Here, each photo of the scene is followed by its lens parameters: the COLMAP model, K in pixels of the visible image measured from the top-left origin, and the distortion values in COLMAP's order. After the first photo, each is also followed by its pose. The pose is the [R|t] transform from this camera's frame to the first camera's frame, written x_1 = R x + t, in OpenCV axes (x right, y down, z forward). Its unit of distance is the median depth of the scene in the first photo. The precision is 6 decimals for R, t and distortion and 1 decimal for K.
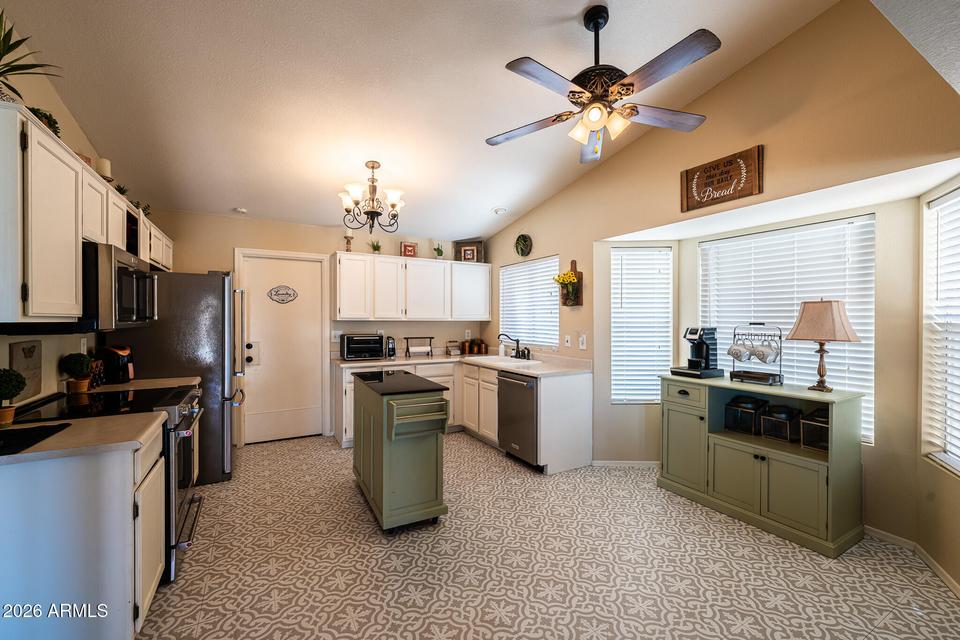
lens RADIAL K [[380.2, 0, 488.9], [0, 380.2, 323.2], [0, 0, 1]] dist [-0.001878, 0.001125]
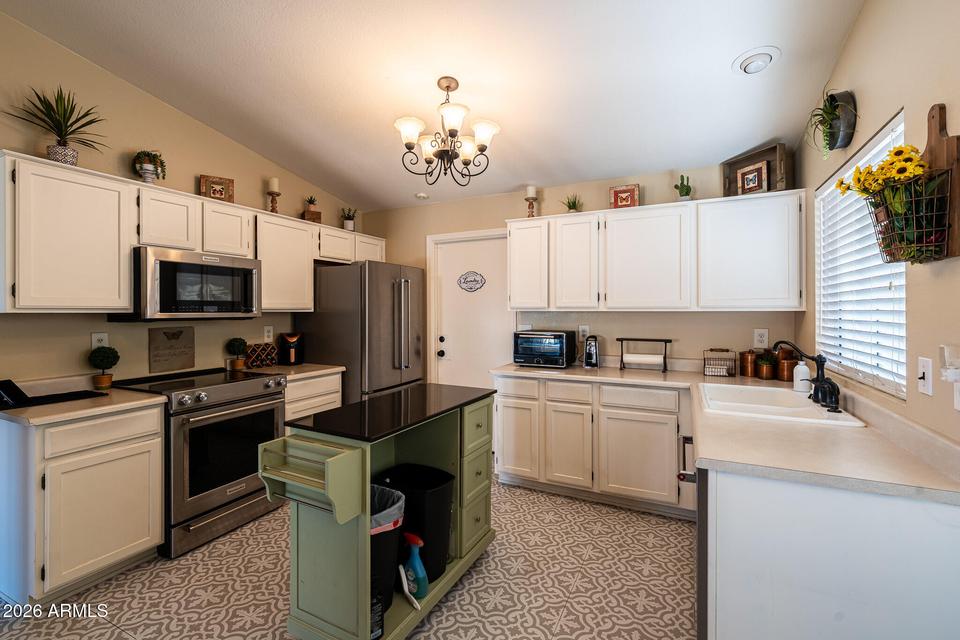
lens RADIAL K [[433.0, 0, 473.0], [0, 433.0, 310.6], [0, 0, 1]] dist [0.006944, -0.001202]
pose [[0.540632, -0.004821, -0.841245, 0.320251], [-0.004236, 0.999955, -0.008453, -0.001008], [0.841248, 0.008134, 0.540588, 0.518251]]
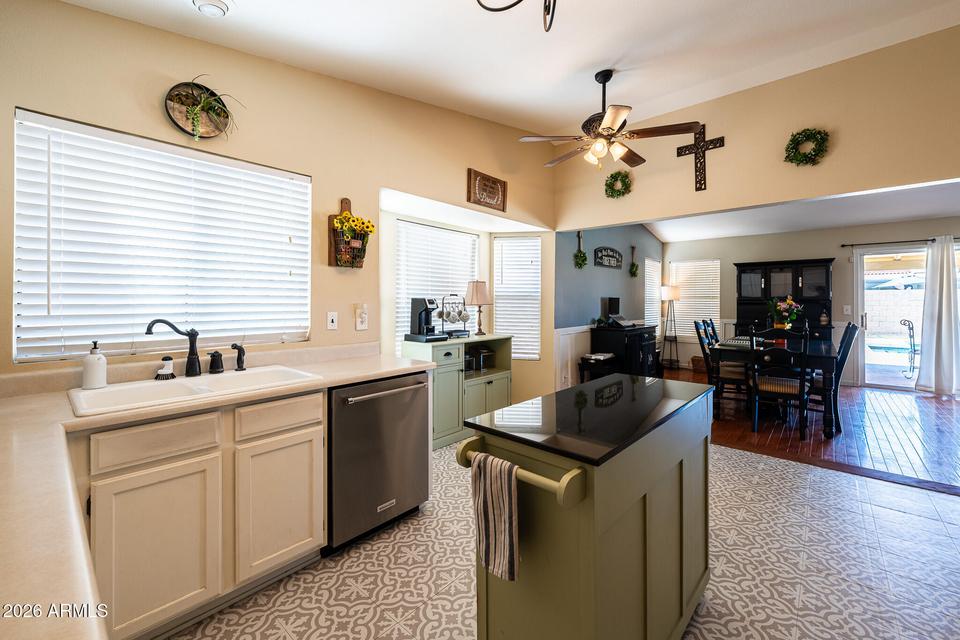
lens RADIAL K [[380.2, 0, 498.7], [0, 380.2, 305.0], [0, 0, 1]] dist [-0.001878, 0.001125]
pose [[-0.319129, -0.009016, 0.947668, -0.510138], [0.010977, 0.999852, 0.013209, 0.016320], [-0.947648, 0.014618, -0.318983, 0.994766]]
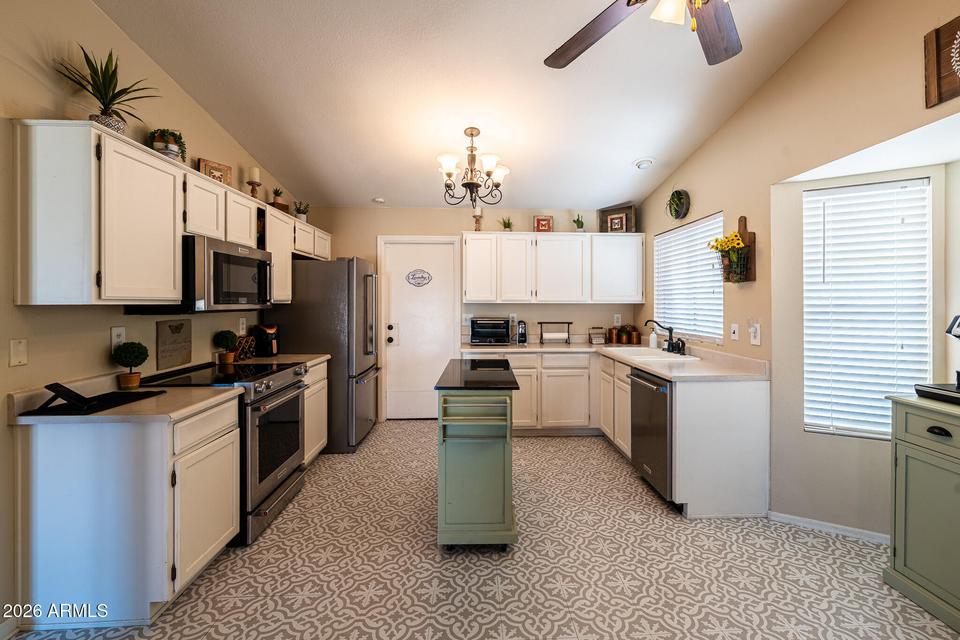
lens RADIAL K [[395.7, 0, 509.9], [0, 395.7, 304.9], [0, 0, 1]] dist [-0.006196, 0.001344]
pose [[0.895715, 0.000618, -0.444627, 0.169517], [-0.002164, 0.999993, -0.002970, -0.000090], [0.444622, 0.003623, 0.895711, 0.167162]]
